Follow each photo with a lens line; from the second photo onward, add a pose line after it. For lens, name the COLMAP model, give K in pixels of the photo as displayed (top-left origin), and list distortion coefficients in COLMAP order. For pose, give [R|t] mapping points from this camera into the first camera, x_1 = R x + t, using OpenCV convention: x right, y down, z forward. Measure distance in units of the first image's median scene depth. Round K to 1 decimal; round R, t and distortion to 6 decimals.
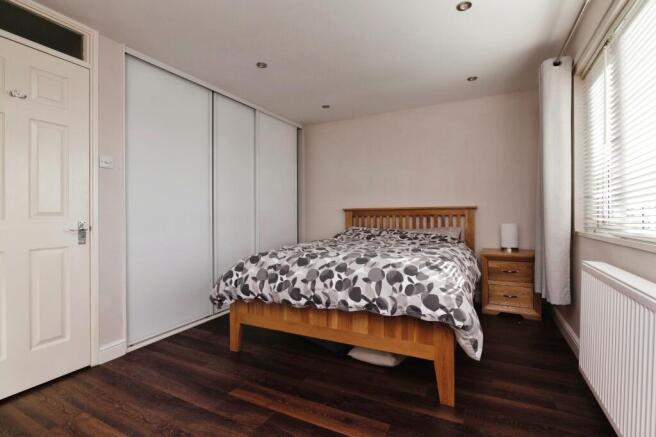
lens RADIAL K [[304.9, 0, 334.3], [0, 304.9, 219.6], [0, 0, 1]] dist [-0.004553, -0.000322]
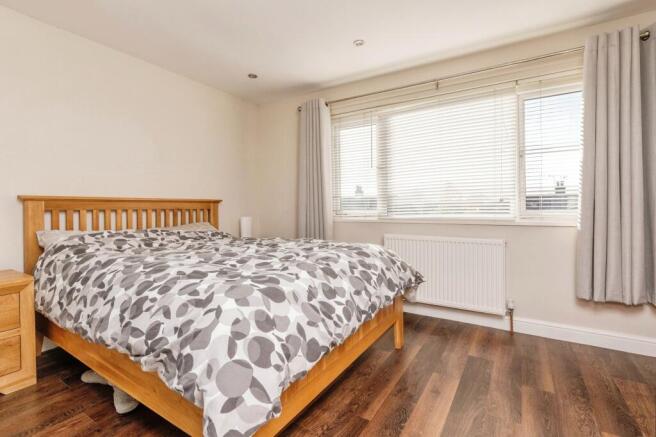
lens RADIAL K [[304.9, 0, 331.5], [0, 304.9, 214.5], [0, 0, 1]] dist [-0.004553, -0.000322]
pose [[0.112883, -0.015603, 0.993486, -0.496476], [0.020223, 0.999706, 0.013403, -0.002974], [-0.993402, 0.018578, 0.113166, 0.567210]]
